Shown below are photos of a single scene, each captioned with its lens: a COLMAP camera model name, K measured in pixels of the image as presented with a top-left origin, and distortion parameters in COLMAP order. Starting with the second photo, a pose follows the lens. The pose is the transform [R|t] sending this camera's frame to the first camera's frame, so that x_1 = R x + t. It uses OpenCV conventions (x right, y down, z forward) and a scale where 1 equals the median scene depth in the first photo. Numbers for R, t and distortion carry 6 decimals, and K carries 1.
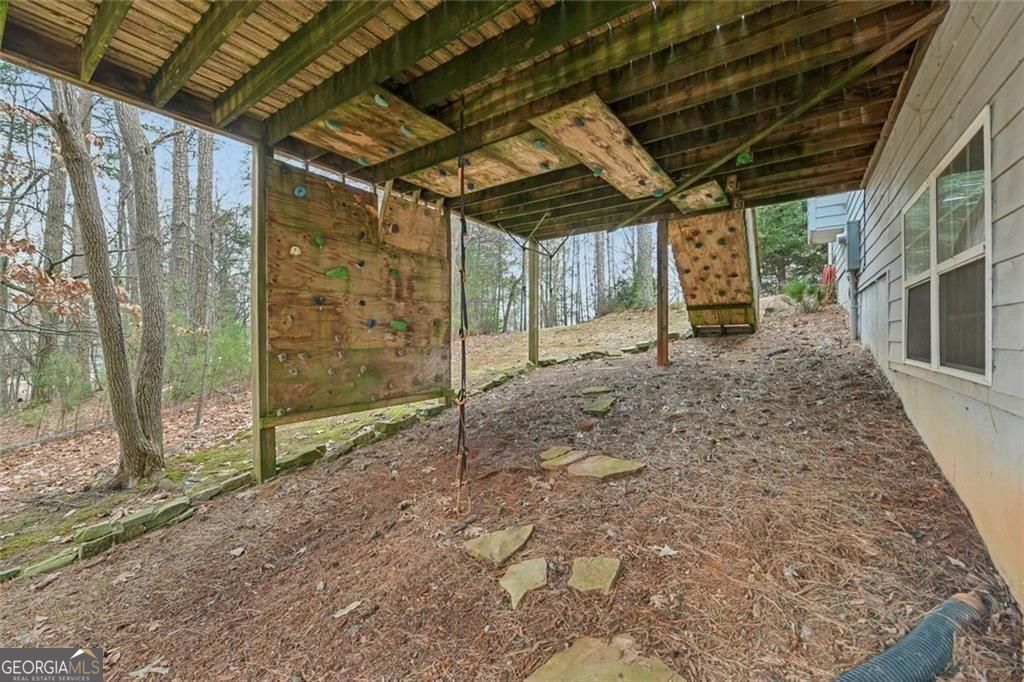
lens RADIAL K [[408.9, 0, 512.3], [0, 408.9, 340.4], [0, 0, 1]] dist [-0.006674, -0.000203]
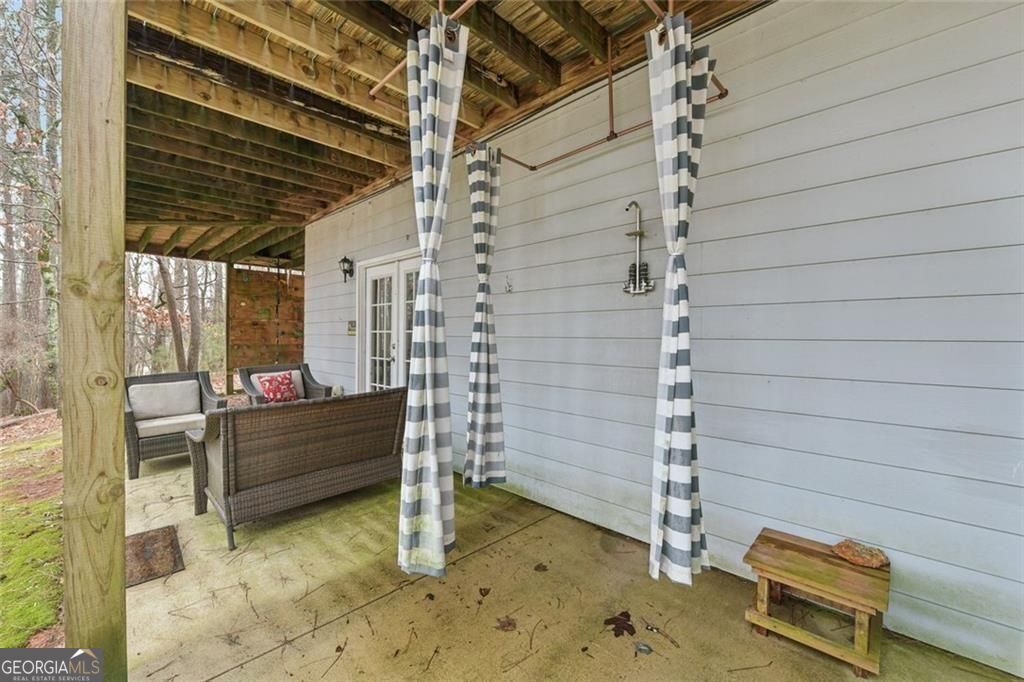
lens RADIAL K [[408.9, 0, 510.9], [0, 408.9, 339.2], [0, 0, 1]] dist [-0.006674, -0.000203]
pose [[0.988964, 0.007099, -0.147987, 1.354737], [-0.007516, 0.999969, -0.002260, -0.014100], [0.147966, 0.003347, 0.988987, -1.124884]]
